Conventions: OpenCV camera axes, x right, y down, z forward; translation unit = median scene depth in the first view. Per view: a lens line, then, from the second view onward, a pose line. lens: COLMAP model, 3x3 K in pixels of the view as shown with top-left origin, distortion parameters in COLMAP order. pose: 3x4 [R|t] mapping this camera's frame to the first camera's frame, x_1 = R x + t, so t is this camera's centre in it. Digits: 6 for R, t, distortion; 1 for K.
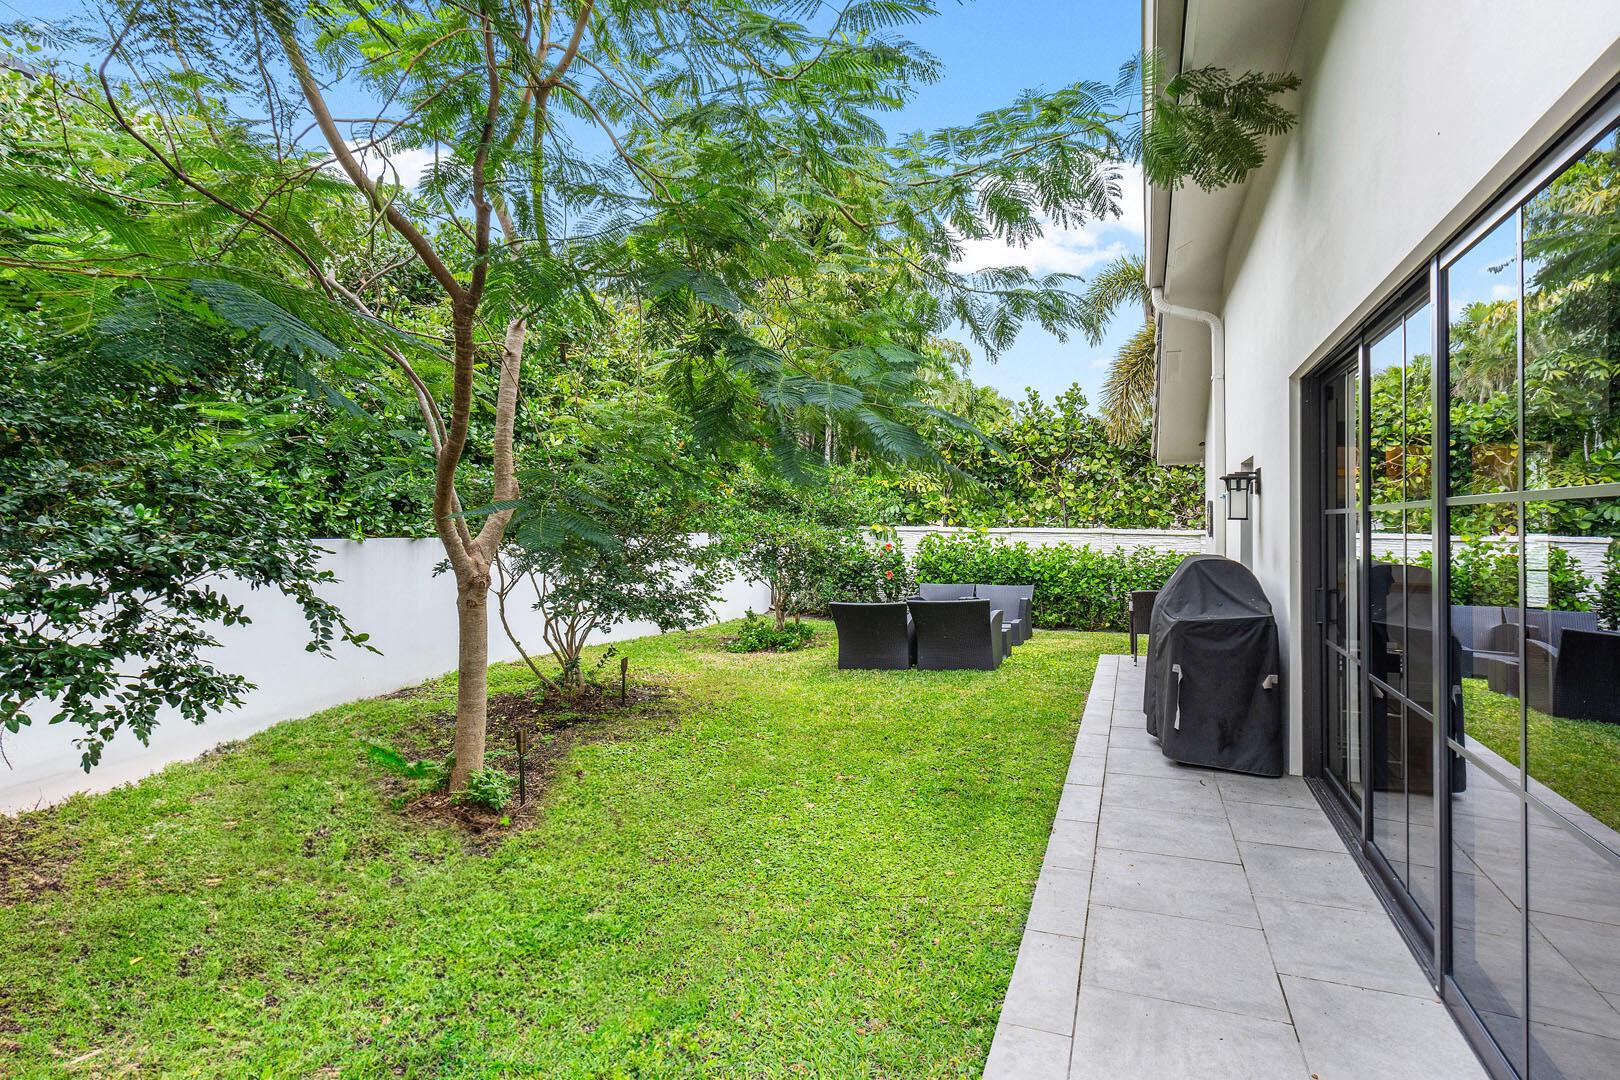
lens RADIAL K [[792.5, 0, 817.8], [0, 792.5, 508.0], [0, 0, 1]] dist [-0.000110, -0.000125]
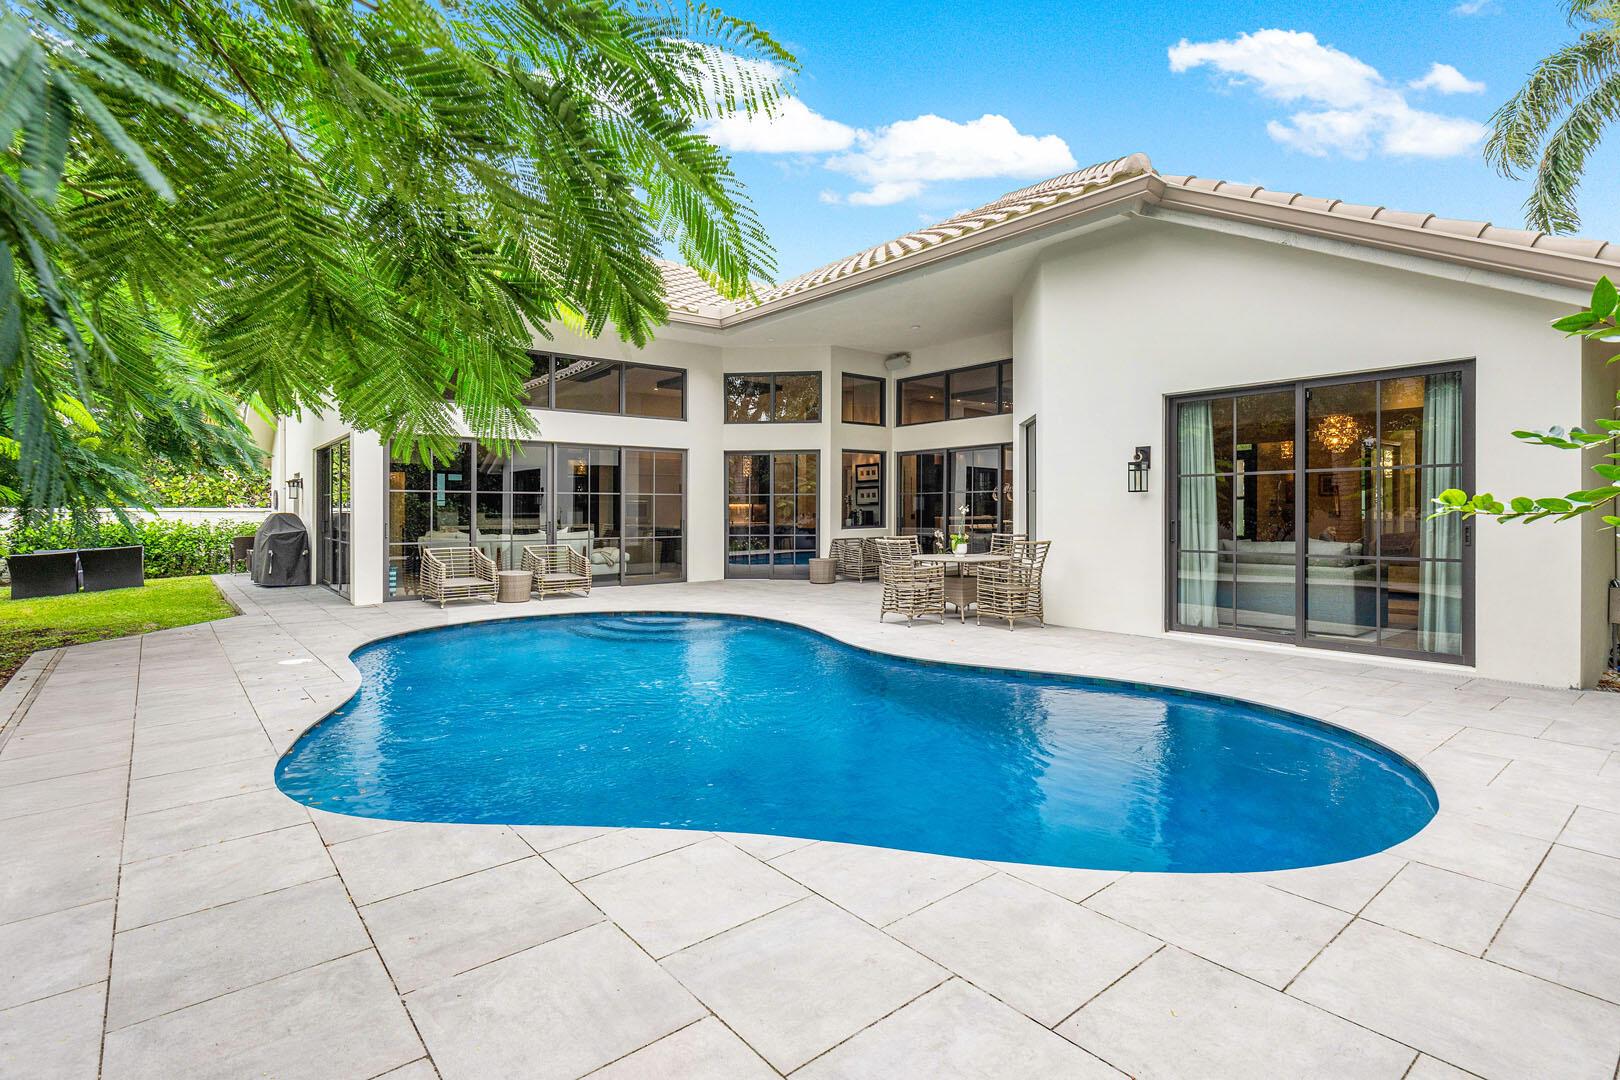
lens RADIAL K [[792.5, 0, 817.8], [0, 792.5, 508.0], [0, 0, 1]] dist [-0.000110, -0.000125]
pose [[0.472683, -0.007661, 0.881199, -0.565822], [-0.007321, 0.999894, 0.012620, -0.000815], [-0.881202, -0.012417, 0.472577, -1.042163]]
